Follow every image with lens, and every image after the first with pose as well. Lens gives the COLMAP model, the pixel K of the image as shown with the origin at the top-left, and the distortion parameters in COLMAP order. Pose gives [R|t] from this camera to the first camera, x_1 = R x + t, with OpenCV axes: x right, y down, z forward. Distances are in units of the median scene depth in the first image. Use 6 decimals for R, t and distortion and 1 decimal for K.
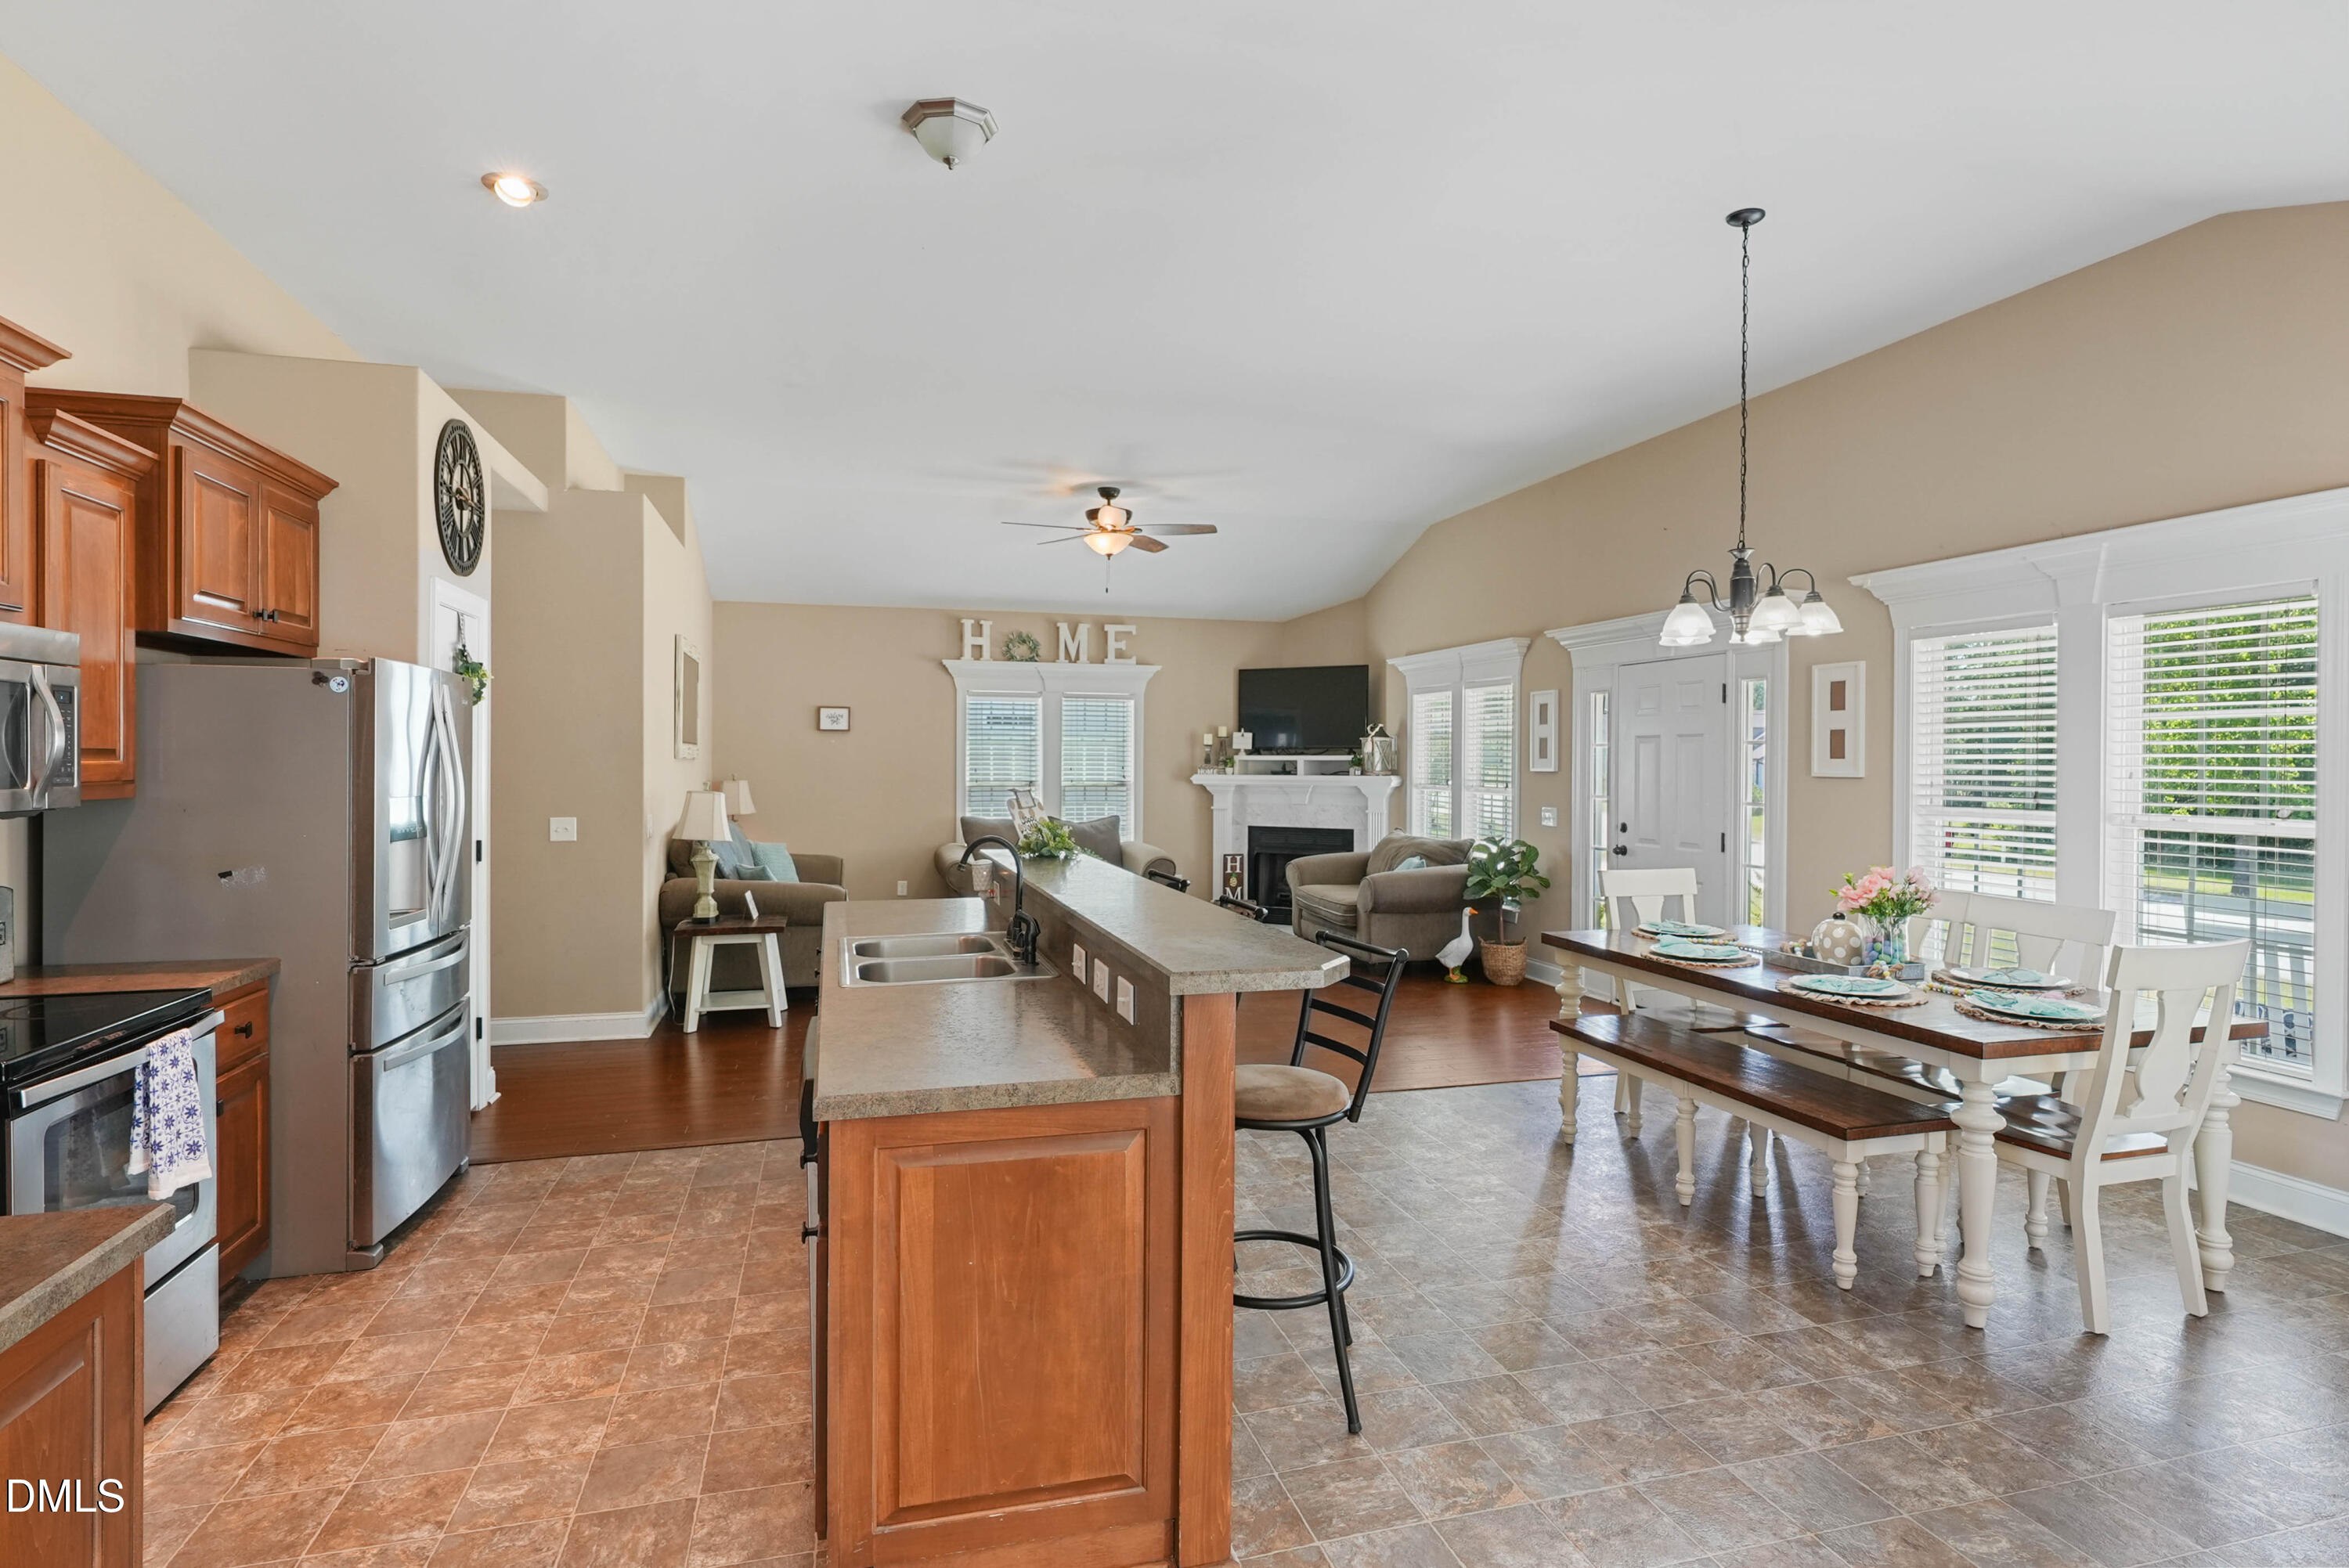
lens RADIAL K [[1196.0, 0, 1172.6], [0, 1196.0, 767.8], [0, 0, 1]] dist [-0.001147, 0.000844]
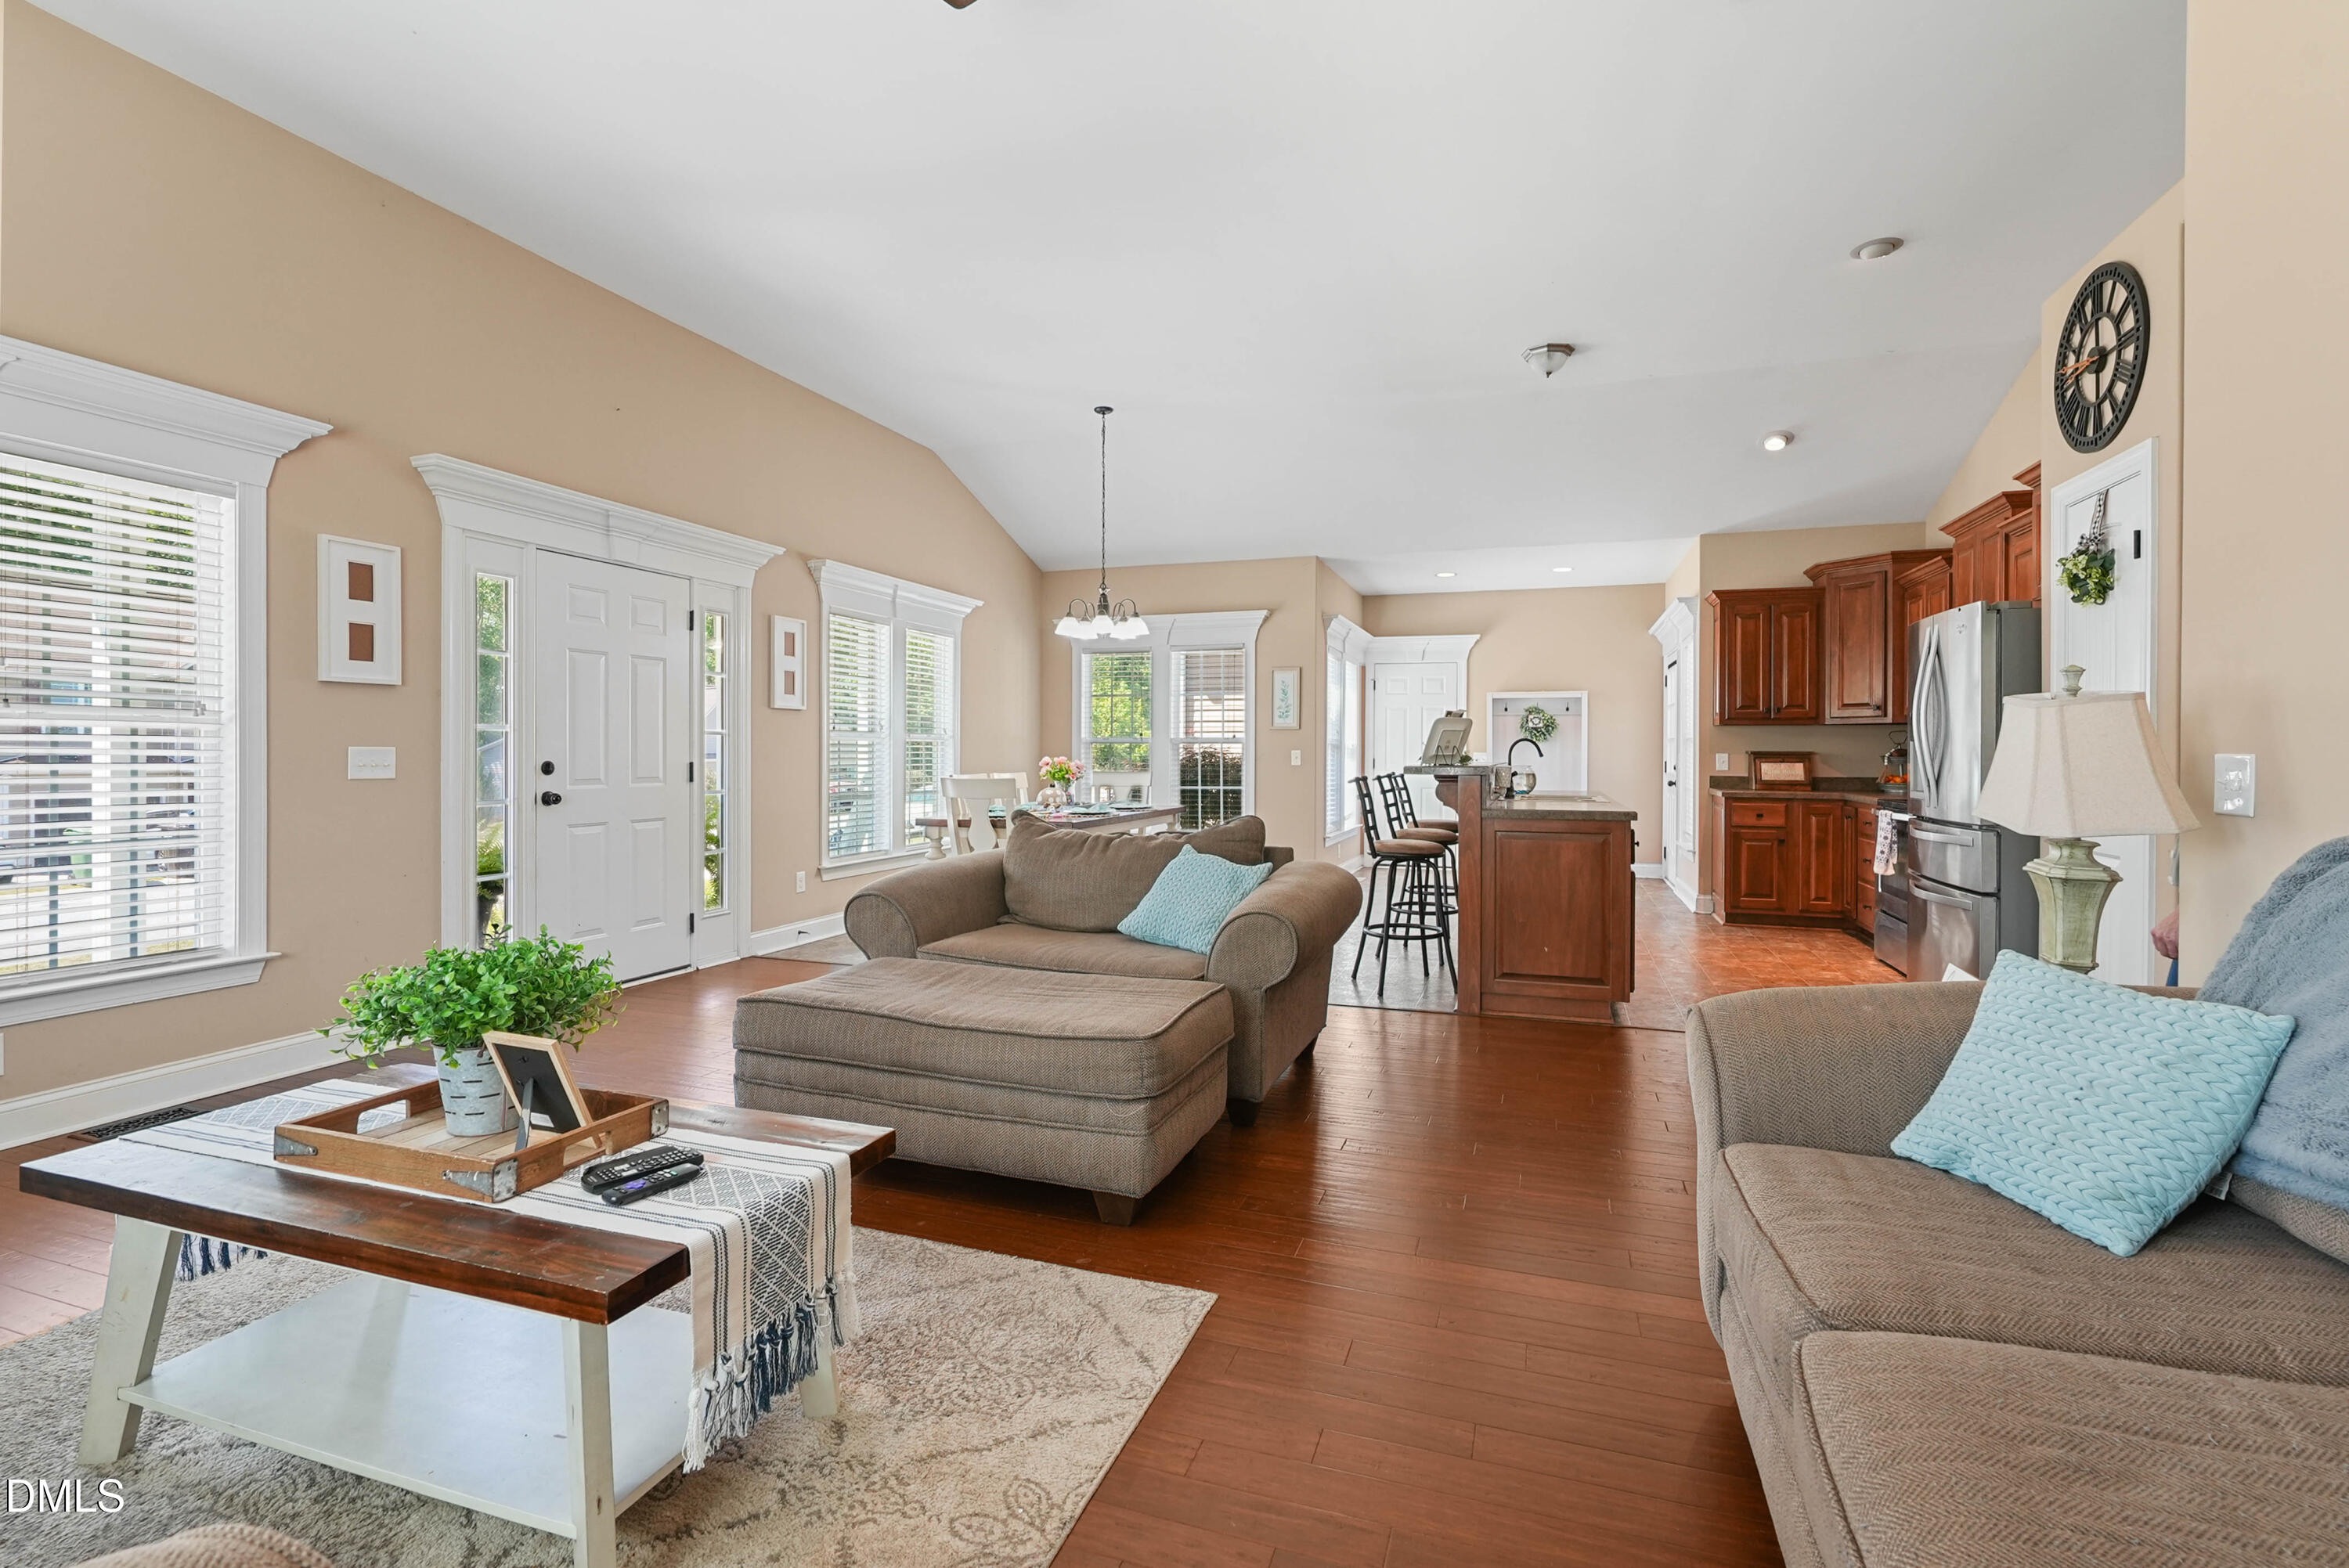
lens RADIAL K [[1065.7, 0, 1172.4], [0, 1065.7, 763.8], [0, 0, 1]] dist [-0.017945, 0.009172]
pose [[-0.820155, -0.012621, 0.572002, -0.306291], [-0.002845, 0.999834, 0.017982, 0.032563], [-0.572134, 0.013121, -0.820055, 1.256413]]
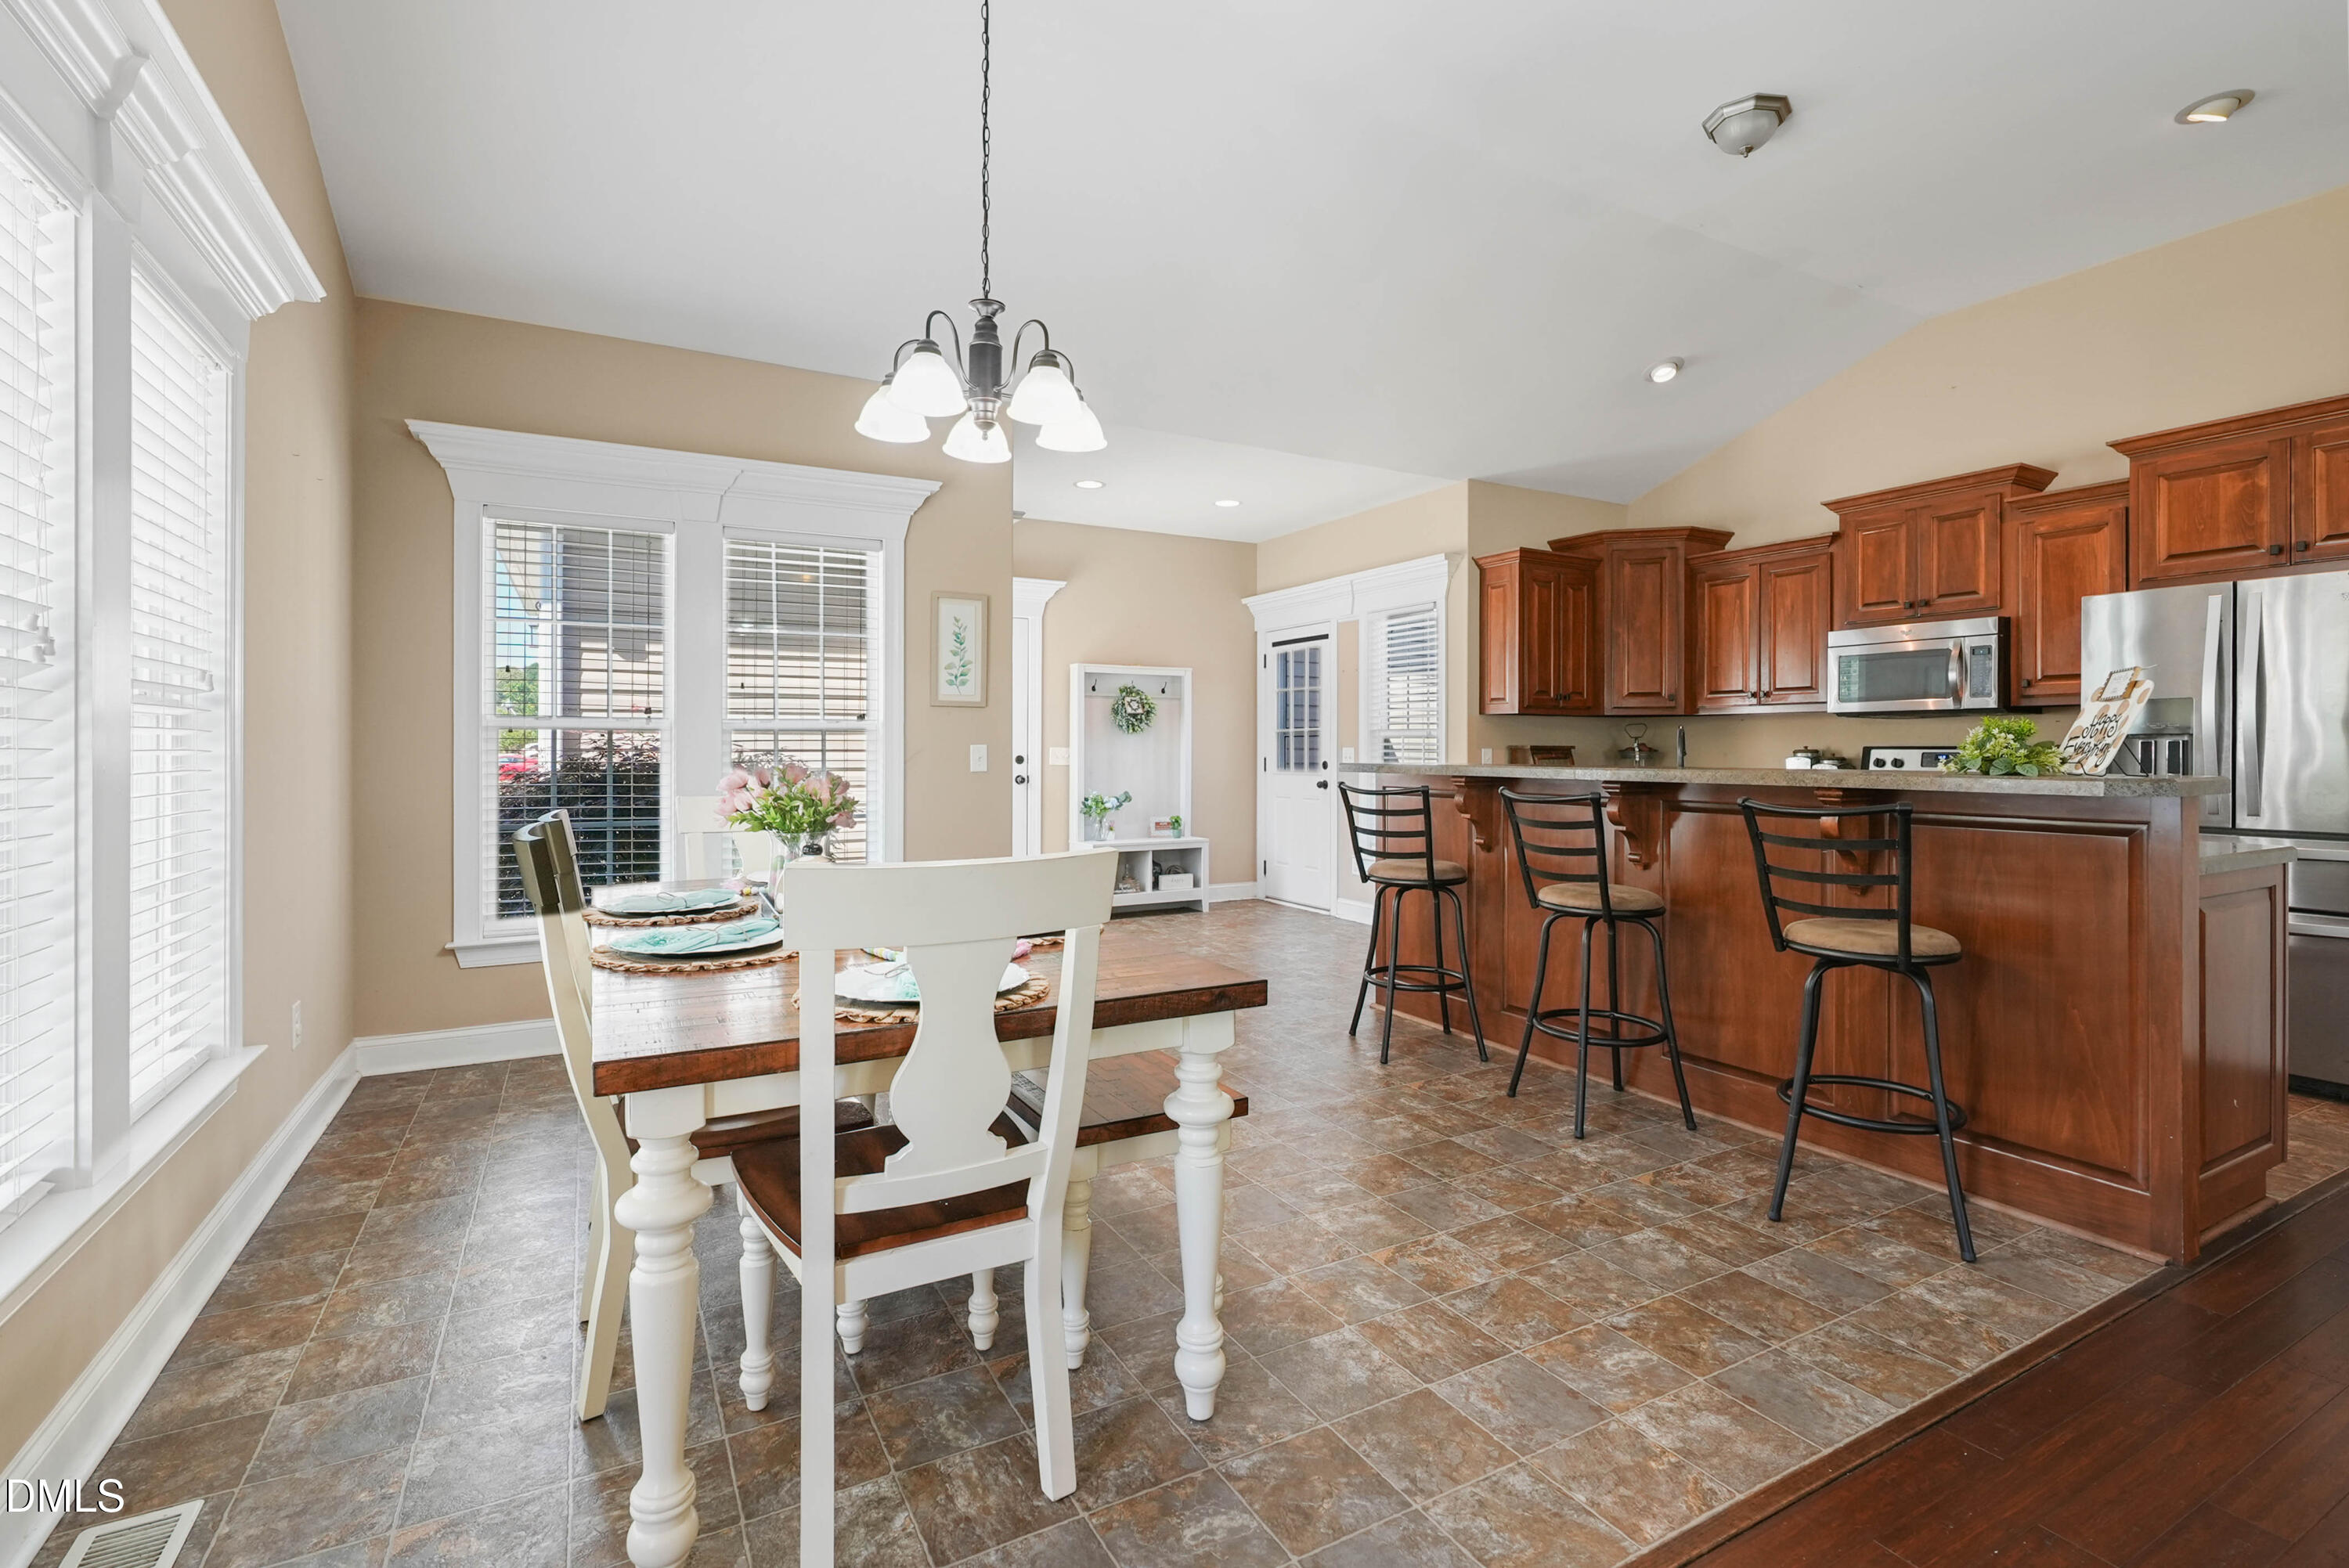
lens RADIAL K [[1065.7, 0, 1172.4], [0, 1065.7, 763.8], [0, 0, 1]] dist [-0.017945, 0.009172]
pose [[-0.974526, -0.001413, -0.224268, 0.276832], [-0.006133, 0.999774, 0.020350, 0.036145], [0.224189, 0.021207, -0.974315, 0.884026]]
